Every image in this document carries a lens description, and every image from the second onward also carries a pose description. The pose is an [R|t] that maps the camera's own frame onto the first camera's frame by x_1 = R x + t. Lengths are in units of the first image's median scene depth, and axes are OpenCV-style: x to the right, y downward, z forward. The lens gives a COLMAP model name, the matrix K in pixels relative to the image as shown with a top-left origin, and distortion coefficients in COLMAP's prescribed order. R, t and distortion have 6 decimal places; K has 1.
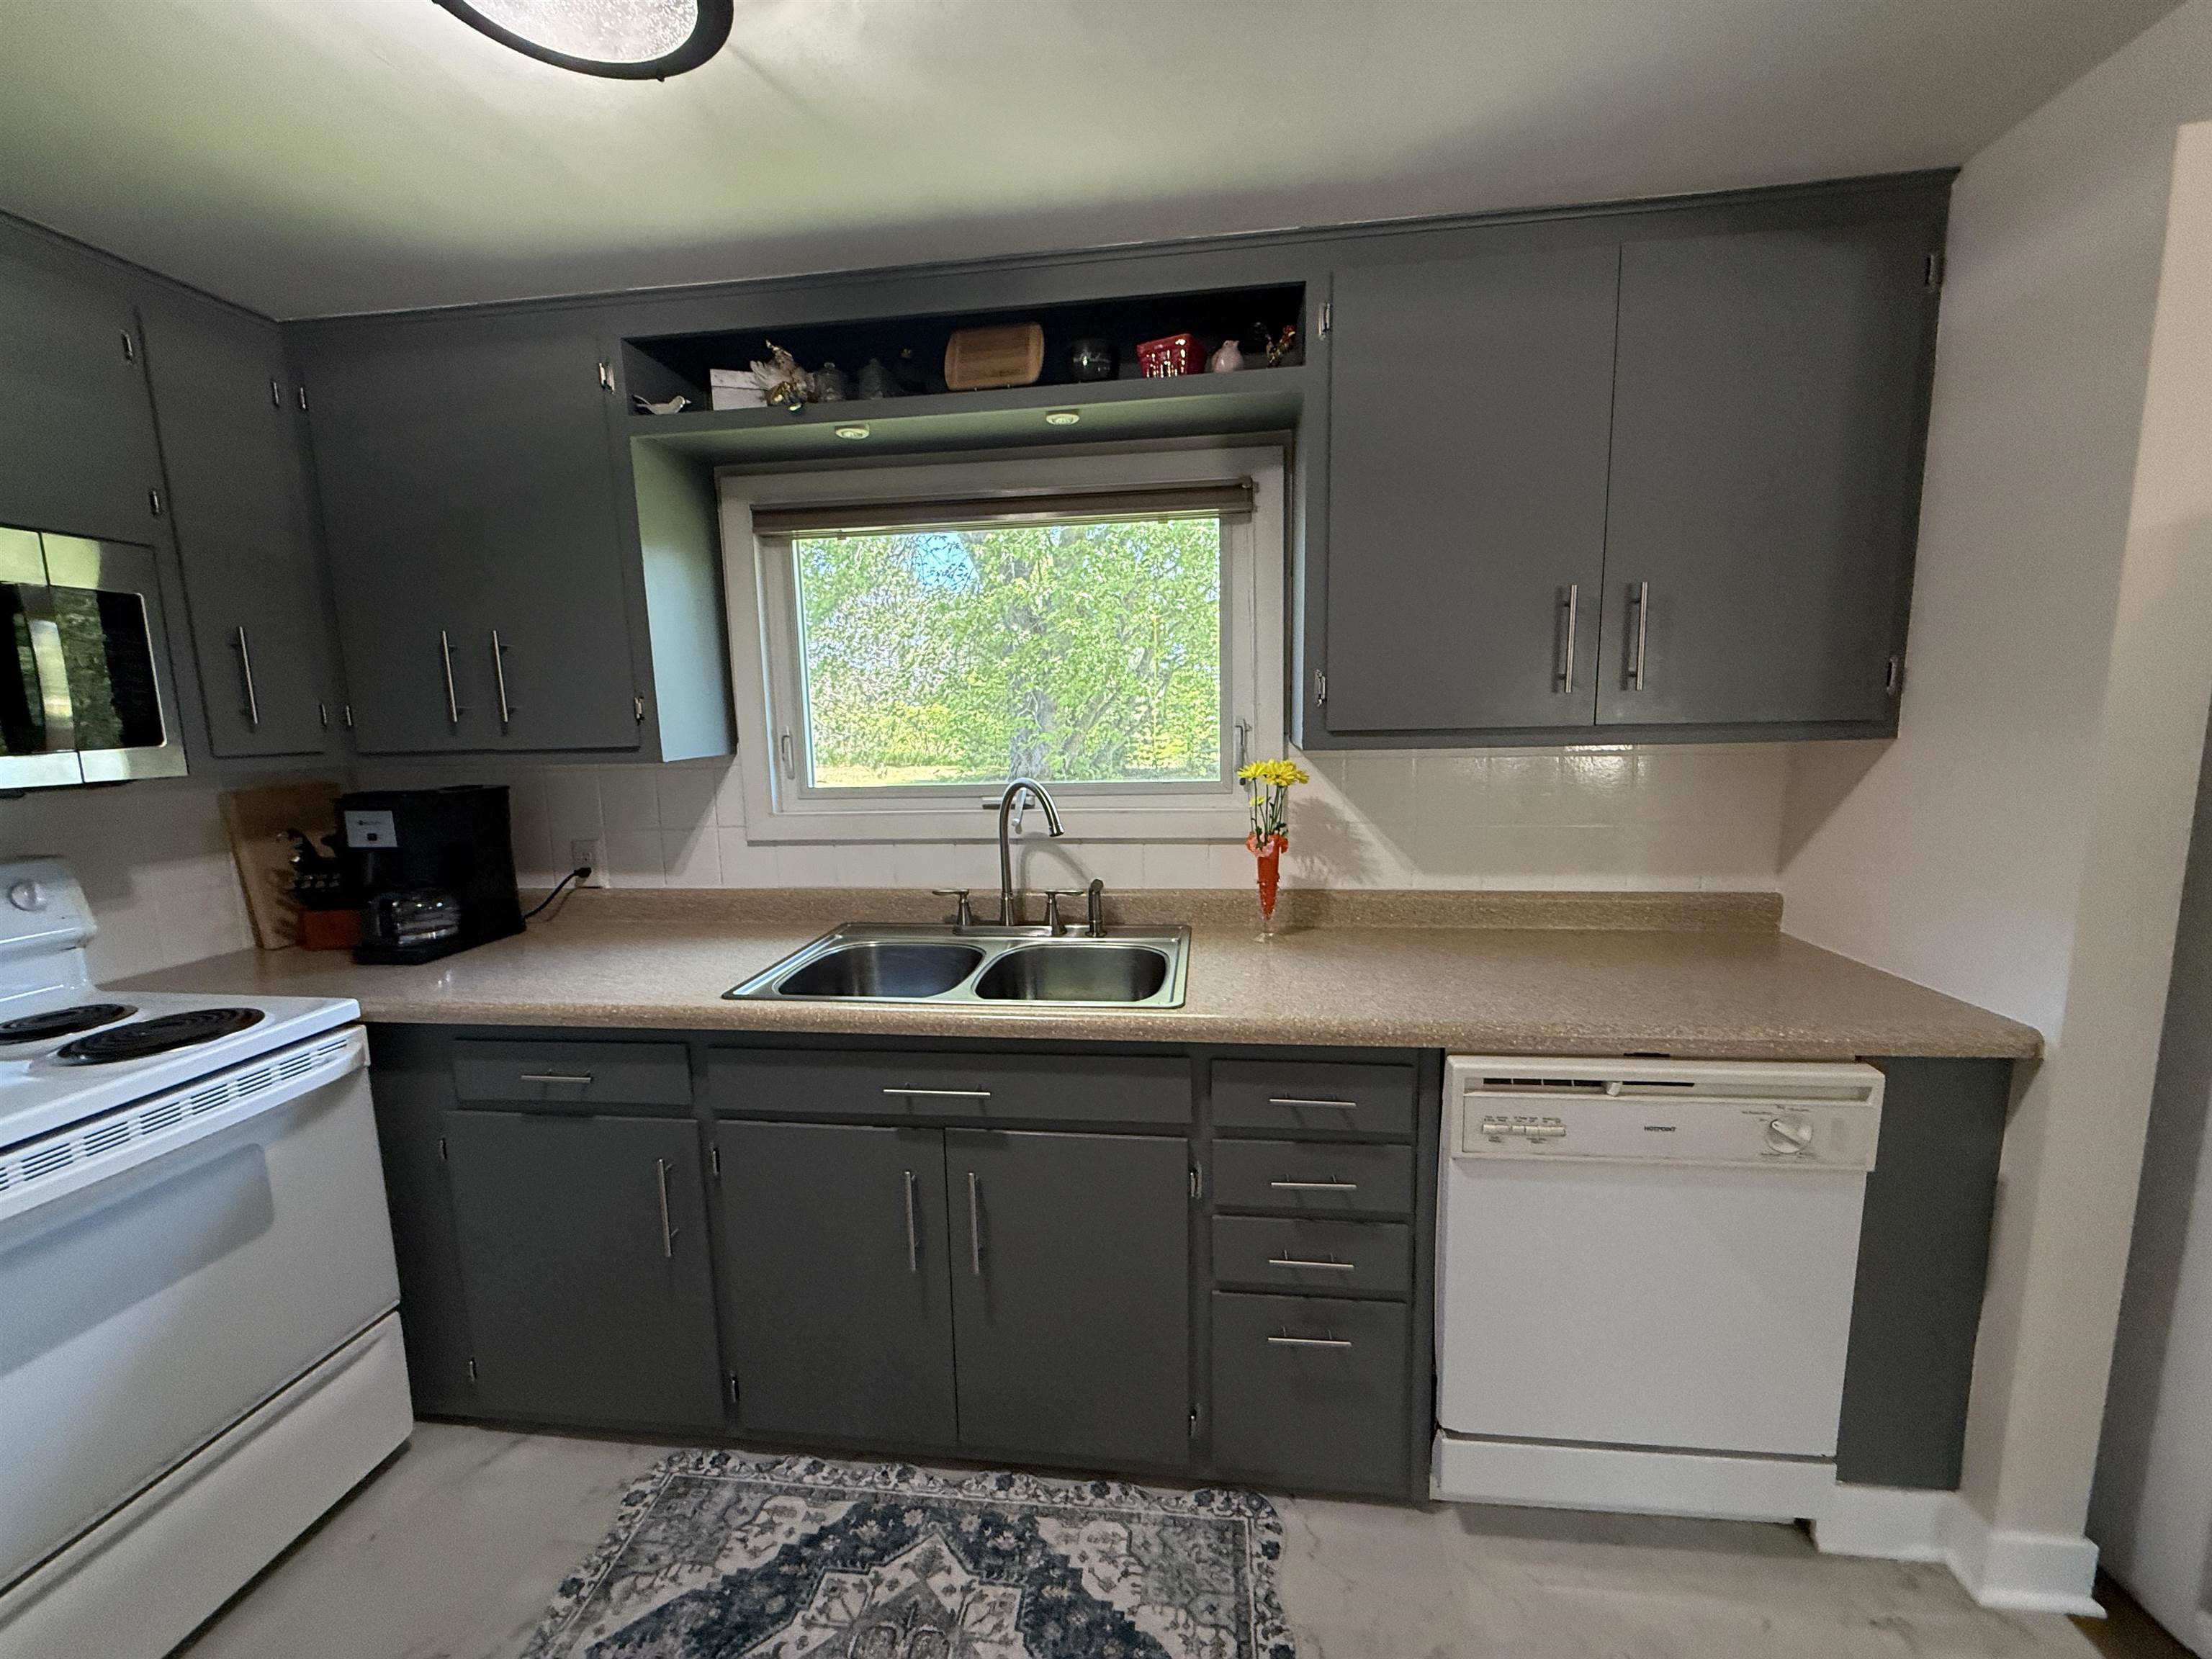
lens RADIAL K [[873.7, 0, 1106.0], [0, 873.7, 829.5], [0, 0, 1]] dist [-0.000177, -0.000304]
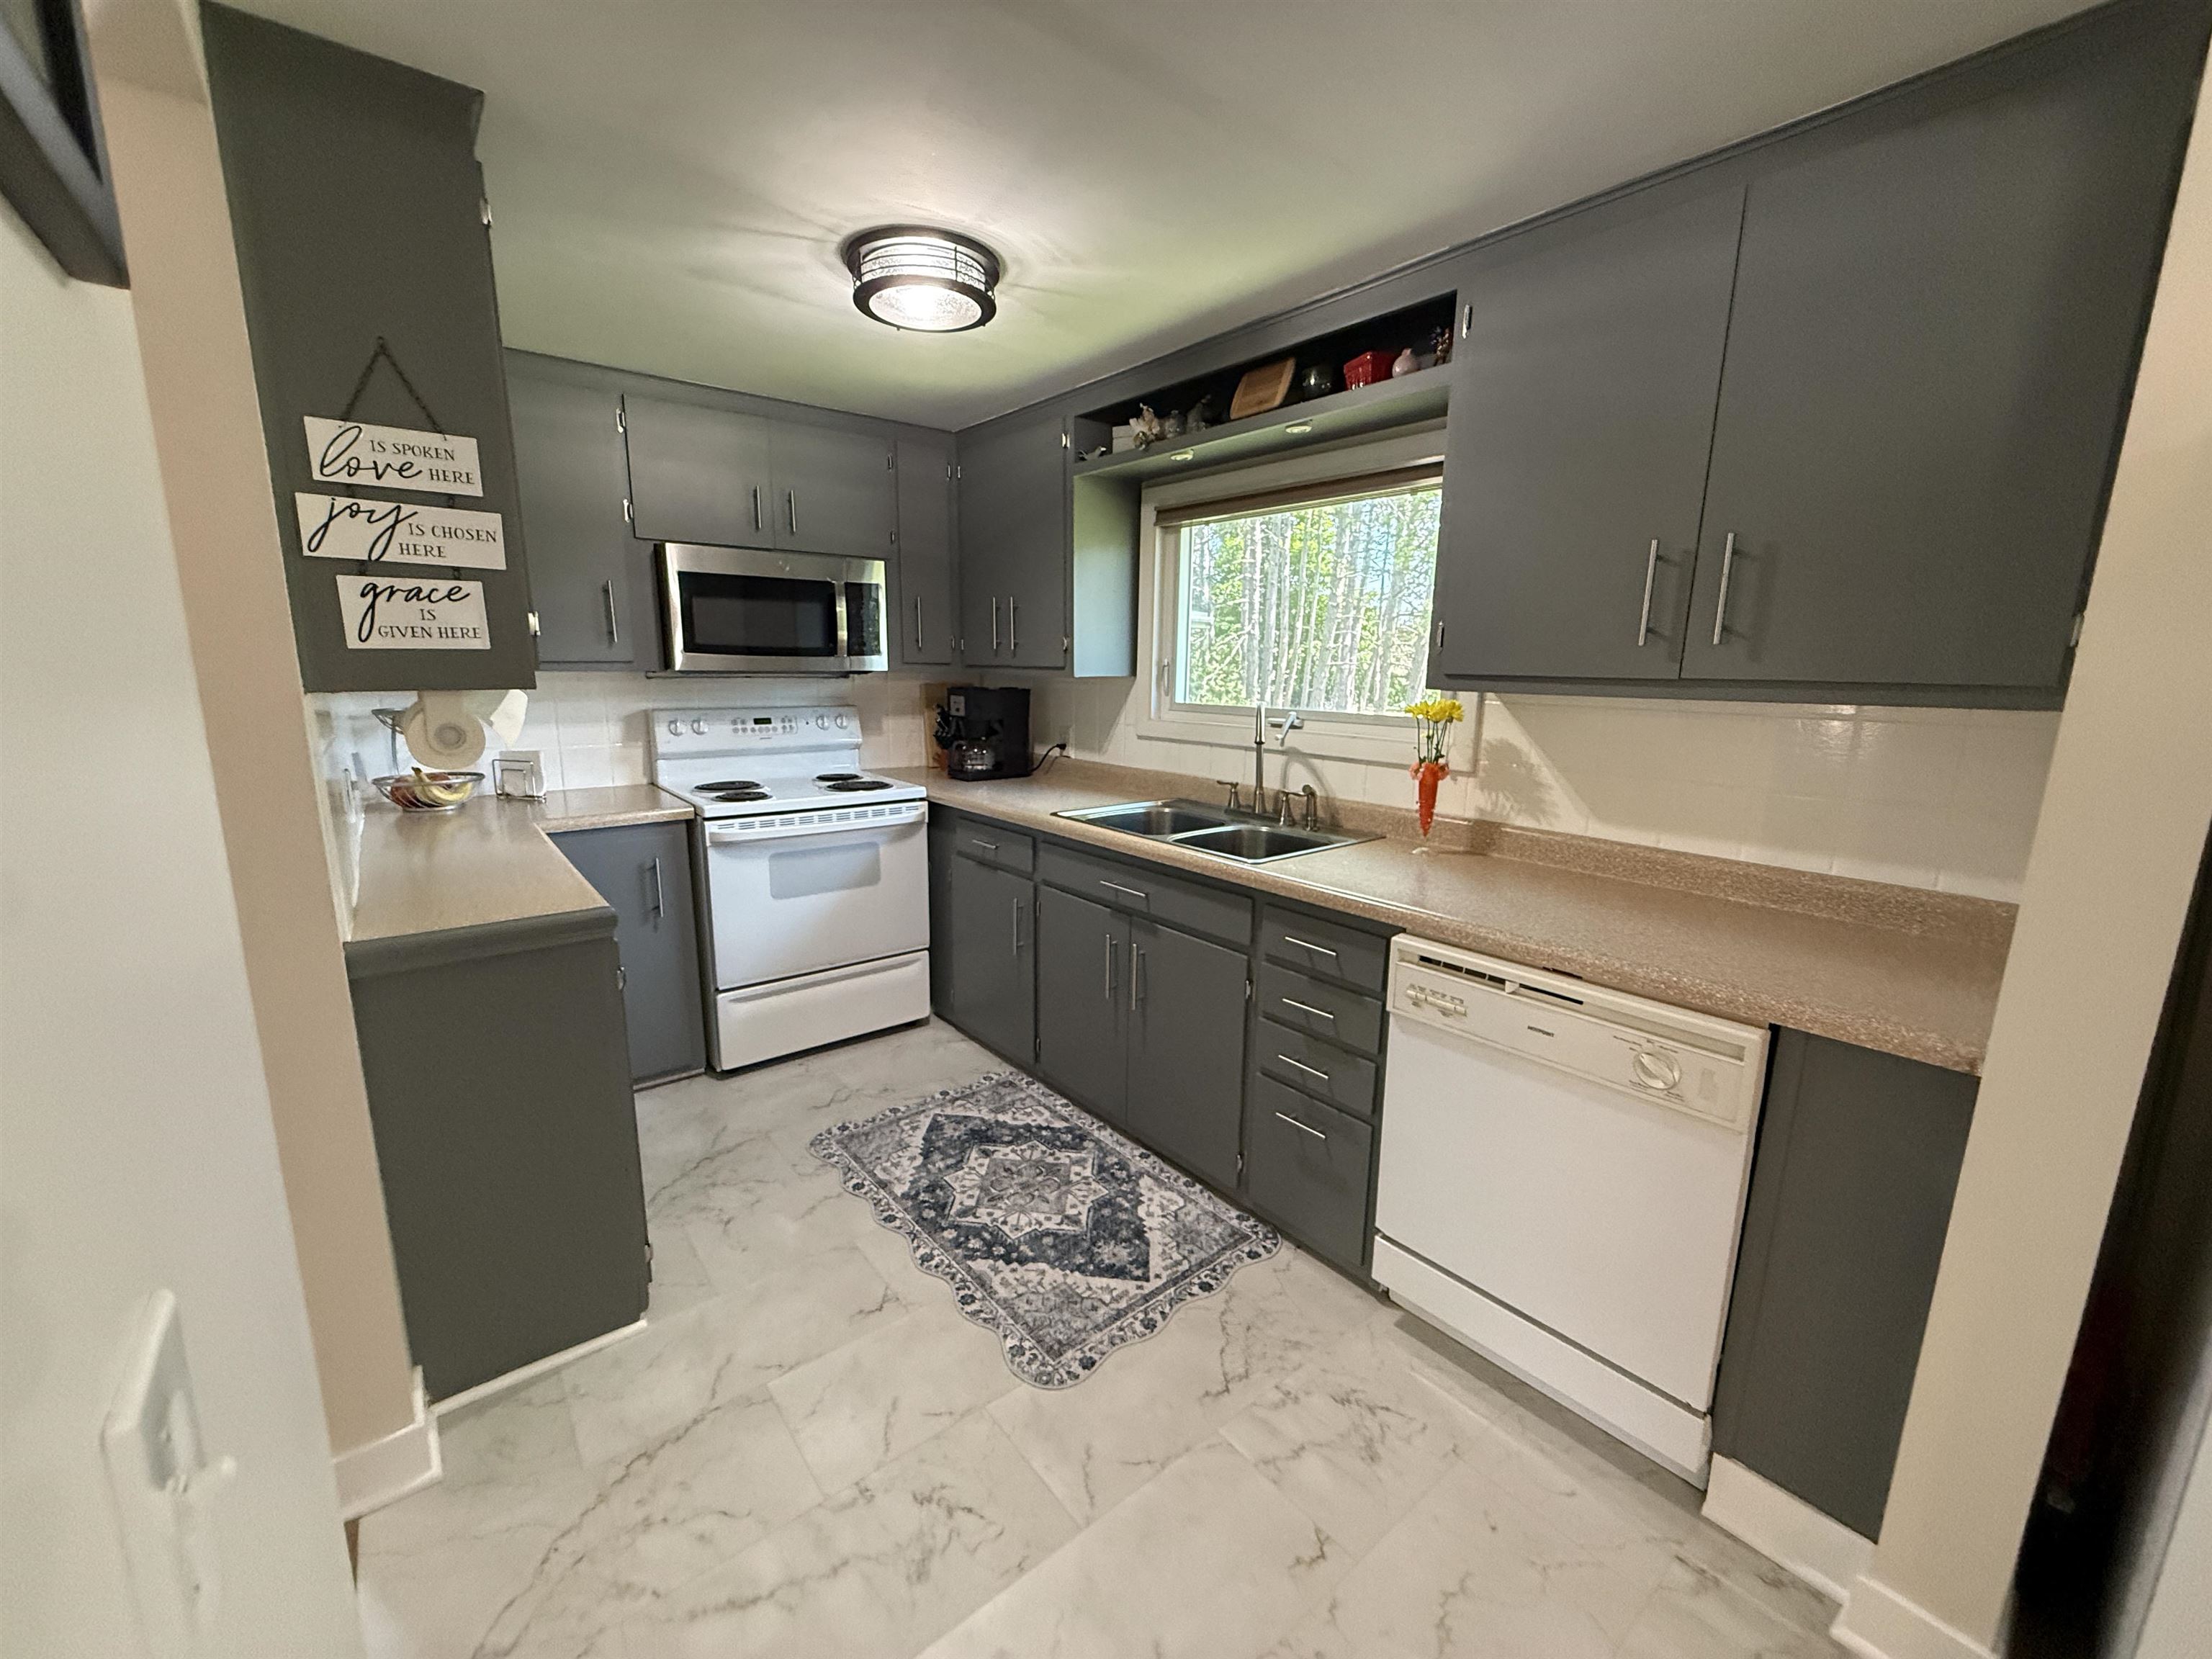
lens RADIAL K [[873.7, 0, 1106.0], [0, 873.7, 829.5], [0, 0, 1]] dist [-0.000177, -0.000304]
pose [[0.727978, 0.163007, -0.665941, 0.753220], [-0.123859, 0.986611, 0.106103, 0.026050], [0.674320, 0.005242, 0.738420, -0.181642]]
